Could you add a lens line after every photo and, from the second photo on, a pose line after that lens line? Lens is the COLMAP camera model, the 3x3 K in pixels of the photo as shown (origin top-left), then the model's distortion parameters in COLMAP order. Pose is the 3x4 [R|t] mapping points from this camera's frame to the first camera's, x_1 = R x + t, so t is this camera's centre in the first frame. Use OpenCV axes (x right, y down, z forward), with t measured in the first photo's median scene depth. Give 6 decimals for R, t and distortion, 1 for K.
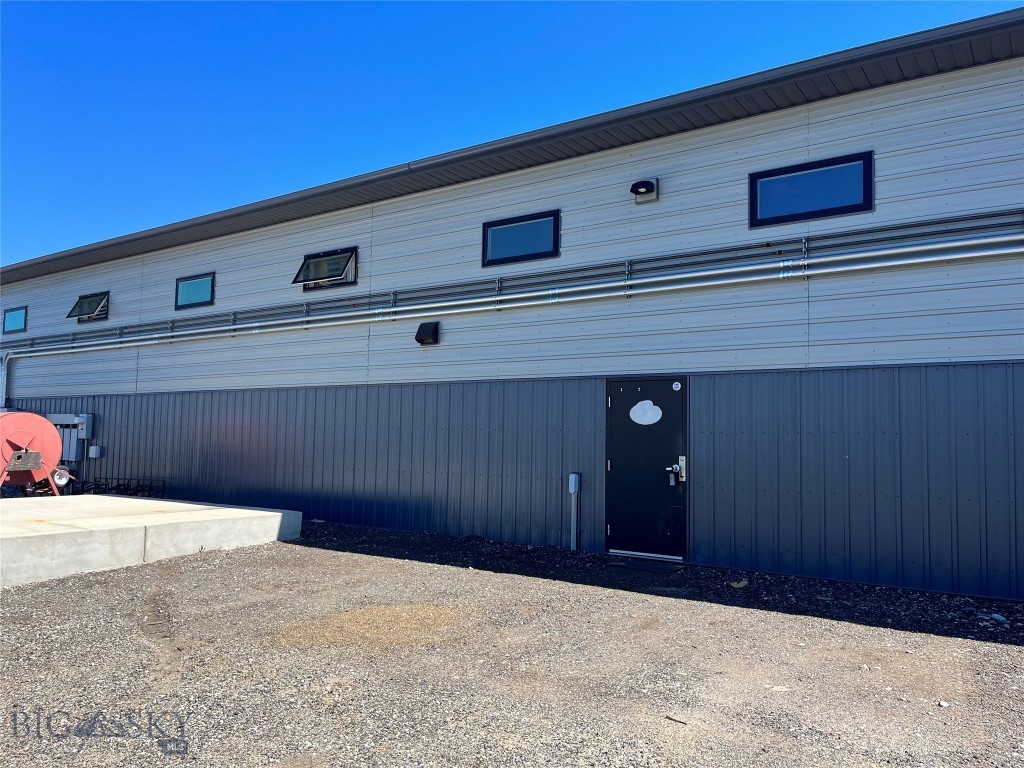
lens RADIAL K [[776.4, 0, 511.3], [0, 776.4, 389.9], [0, 0, 1]] dist [0.015742, 0.000175]
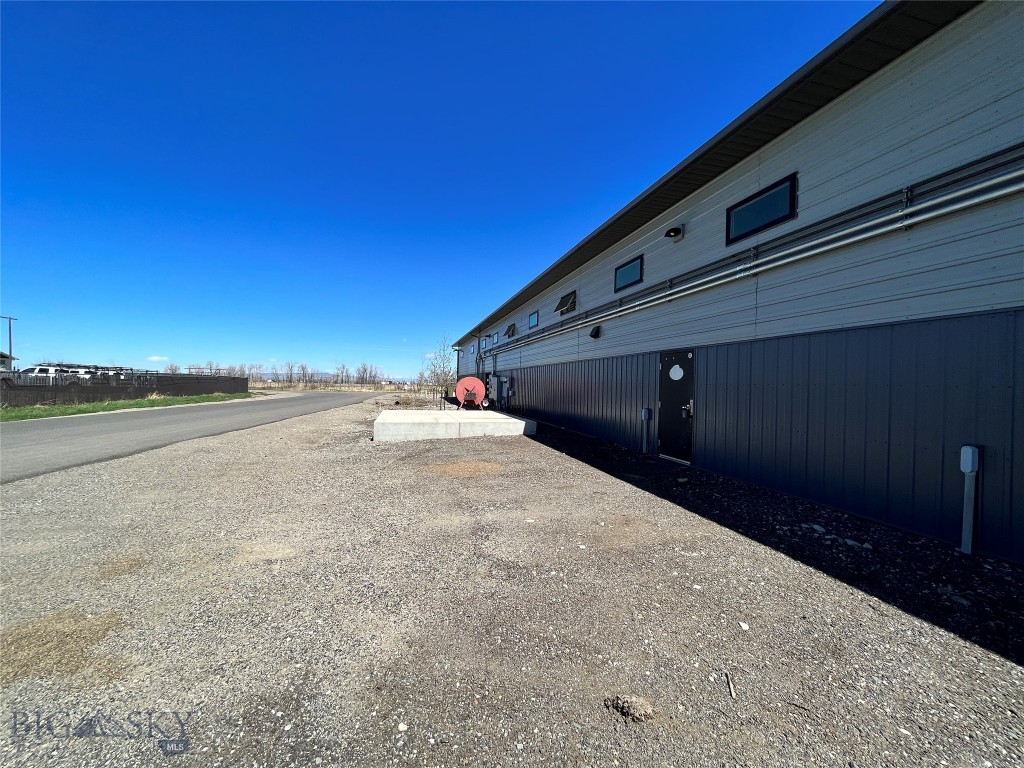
lens RADIAL K [[412.4, 0, 510.0], [0, 412.4, 383.9], [0, 0, 1]] dist [-0.002795, -0.000504]
pose [[0.768735, 0.001836, -0.639565, 0.454679], [0.028821, 0.998881, 0.037509, 0.010980], [0.638918, -0.047267, 0.767821, 0.116405]]
